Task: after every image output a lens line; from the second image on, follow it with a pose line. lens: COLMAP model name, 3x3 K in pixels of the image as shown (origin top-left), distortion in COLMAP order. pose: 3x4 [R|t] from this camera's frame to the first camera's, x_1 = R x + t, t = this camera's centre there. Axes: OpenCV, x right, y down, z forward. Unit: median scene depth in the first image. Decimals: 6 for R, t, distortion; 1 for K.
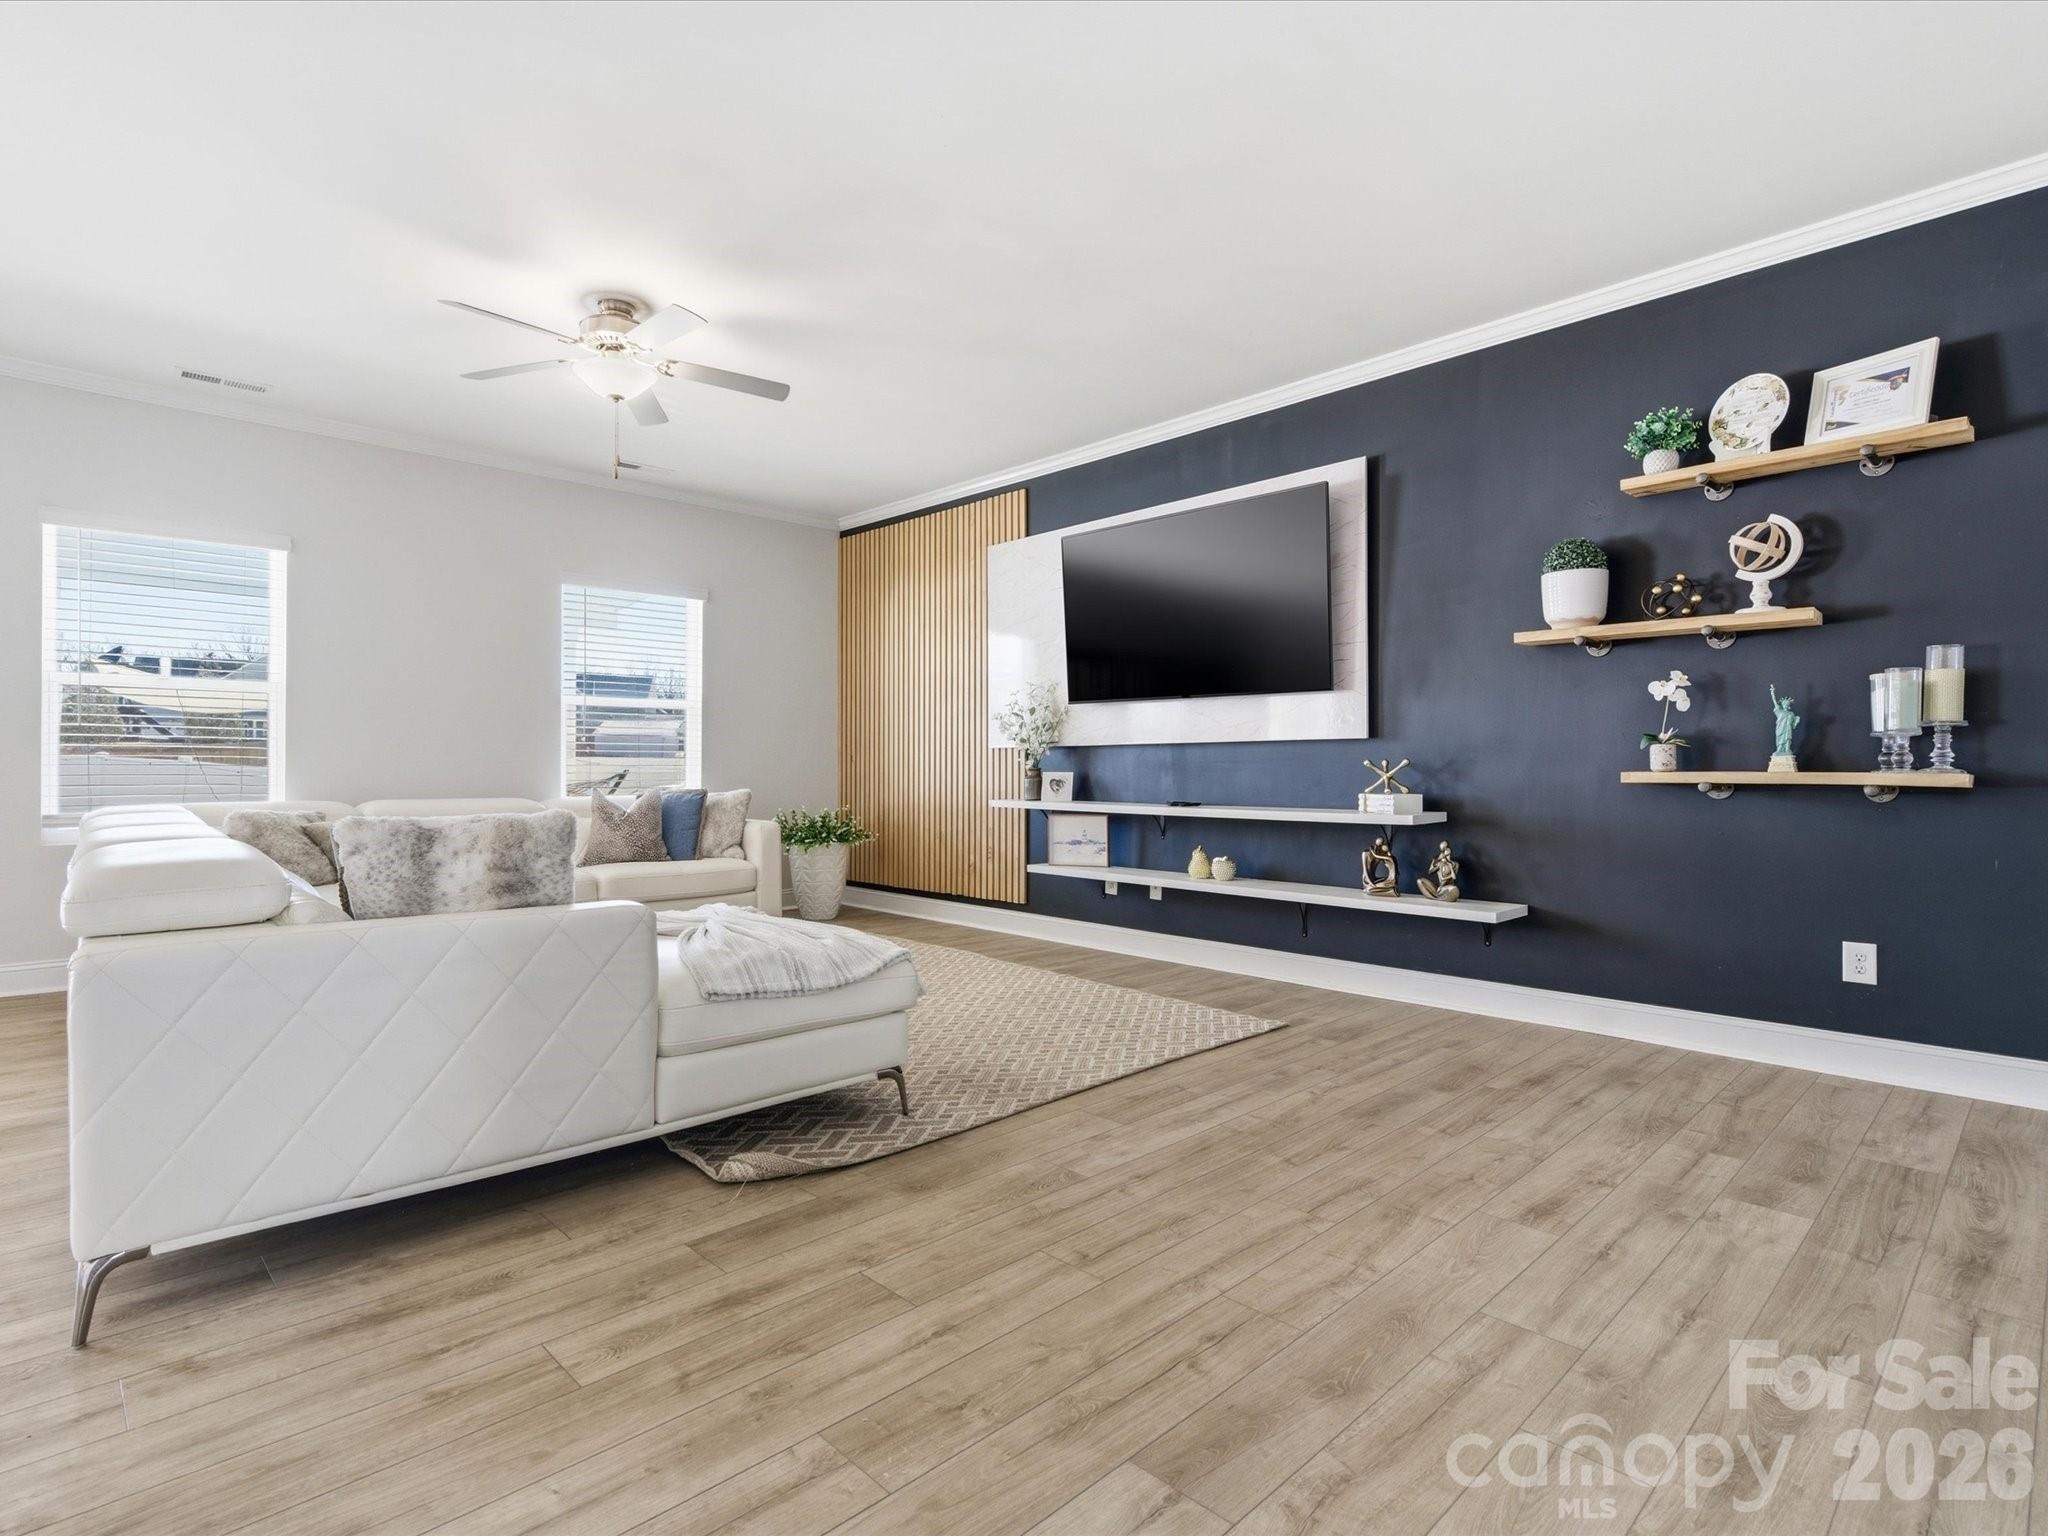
lens RADIAL K [[1008.7, 0, 1025.1], [0, 1008.7, 746.6], [0, 0, 1]] dist [-0.001827, 0.000224]
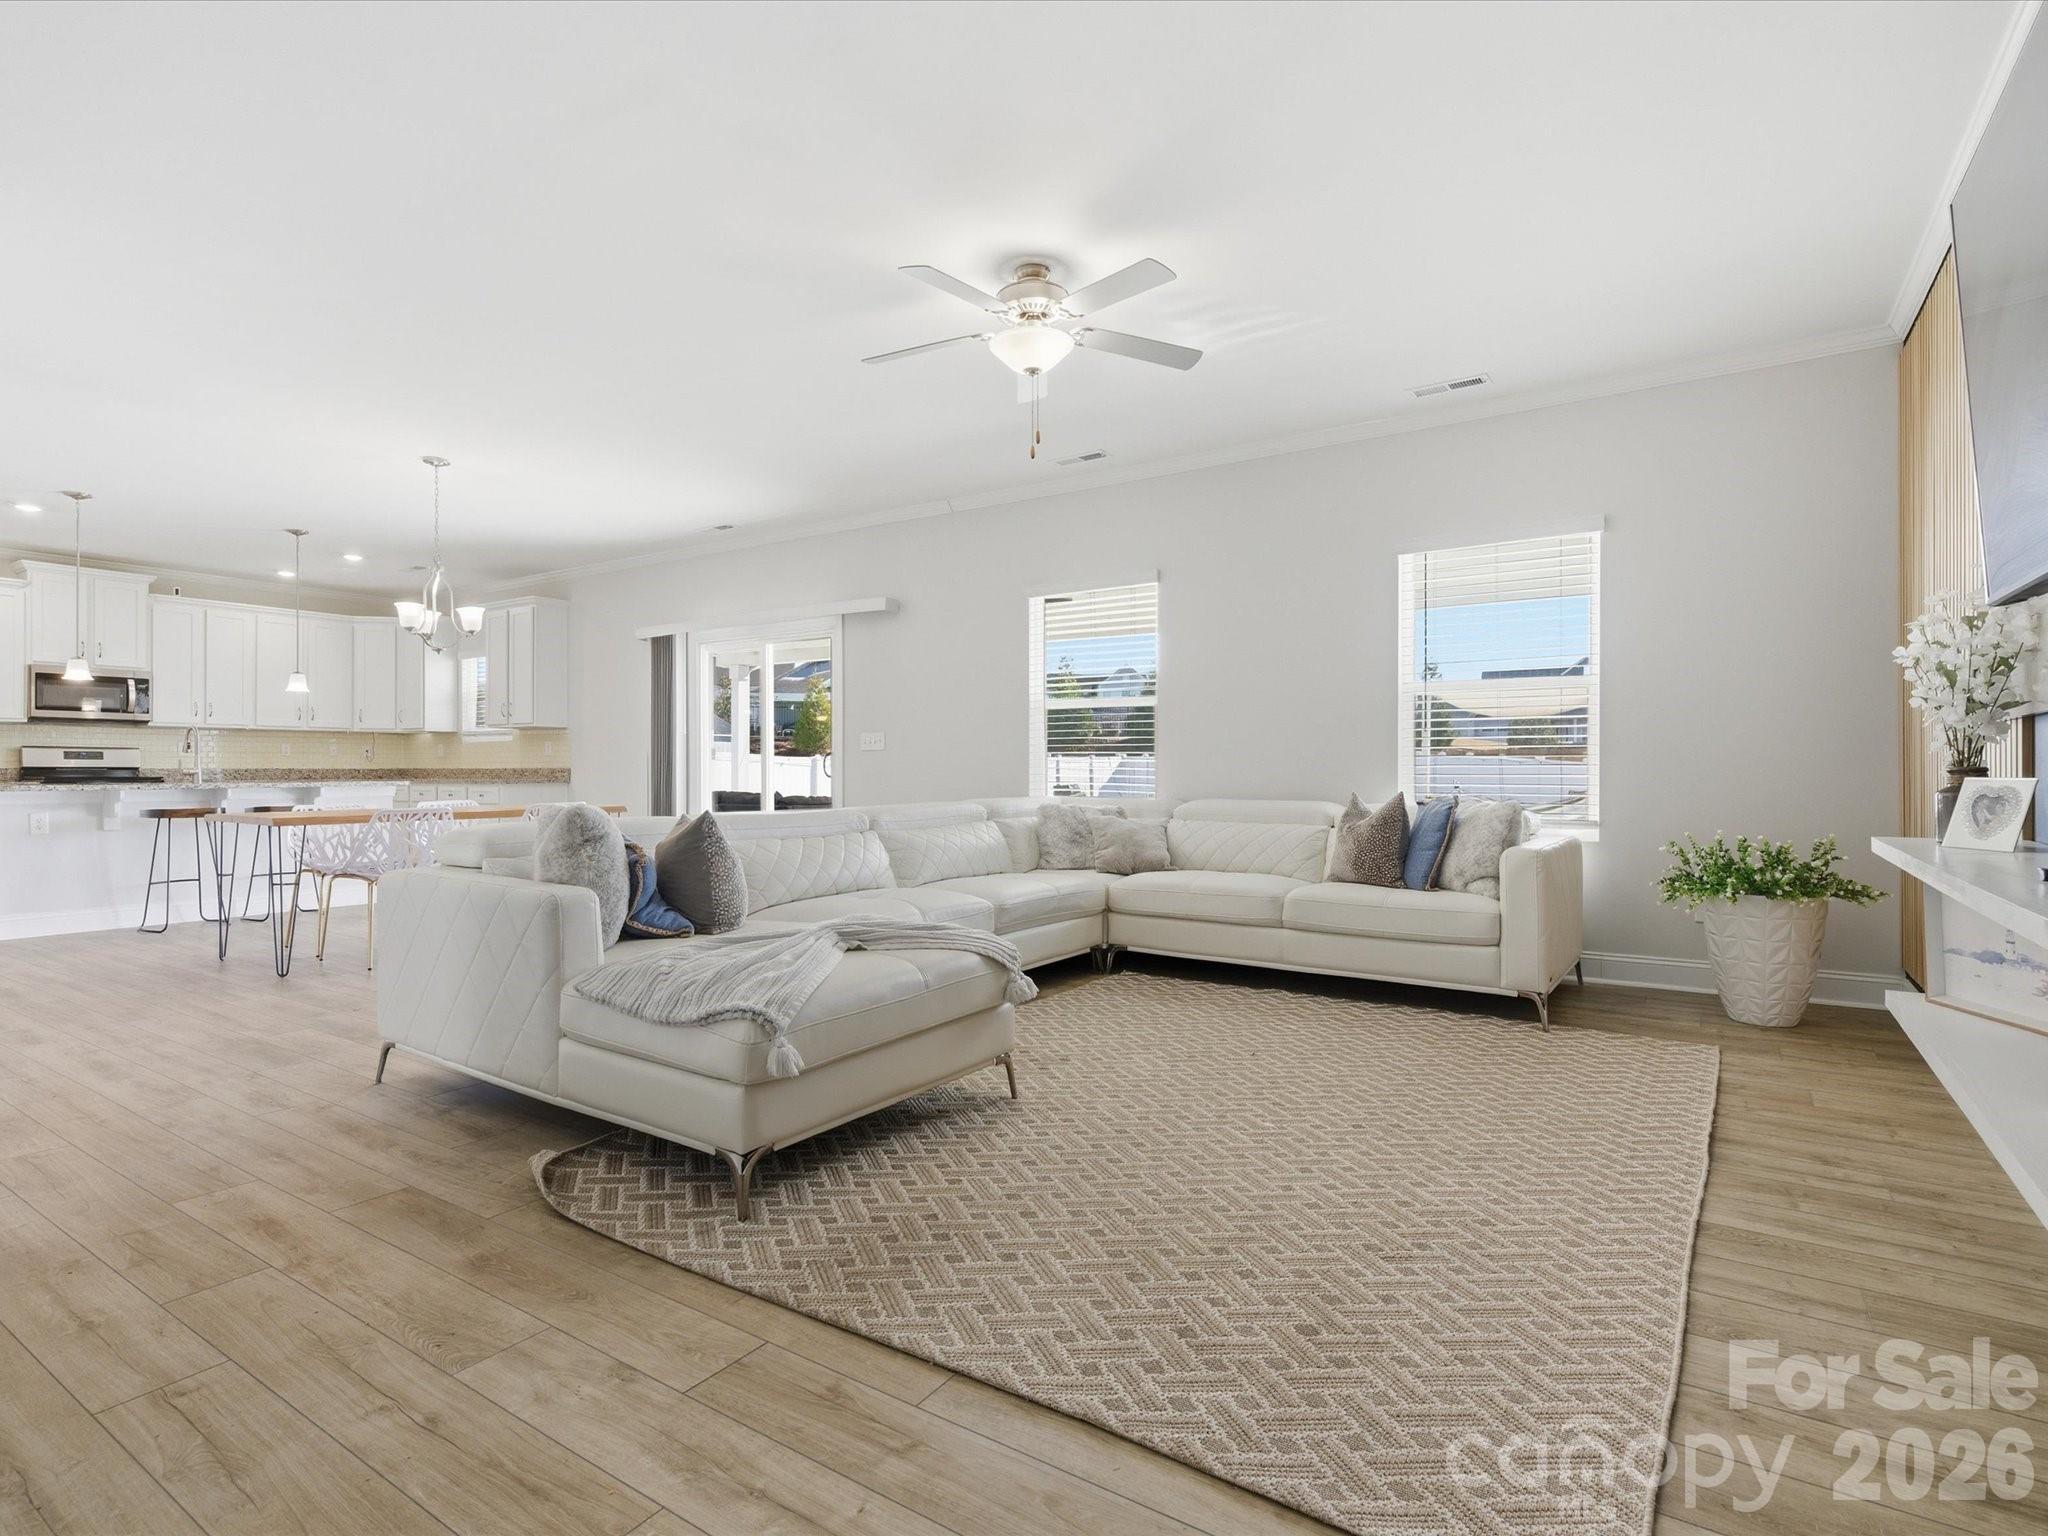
lens RADIAL K [[1032.8, 0, 1024.0], [0, 1032.8, 768.0], [0, 0, 1]] dist [-0.001715, 0.000633]
pose [[0.219112, 0.003274, -0.975694, 0.721936], [0.023599, 0.999684, 0.008655, 0.015344], [0.975414, -0.024921, 0.218965, 1.073505]]
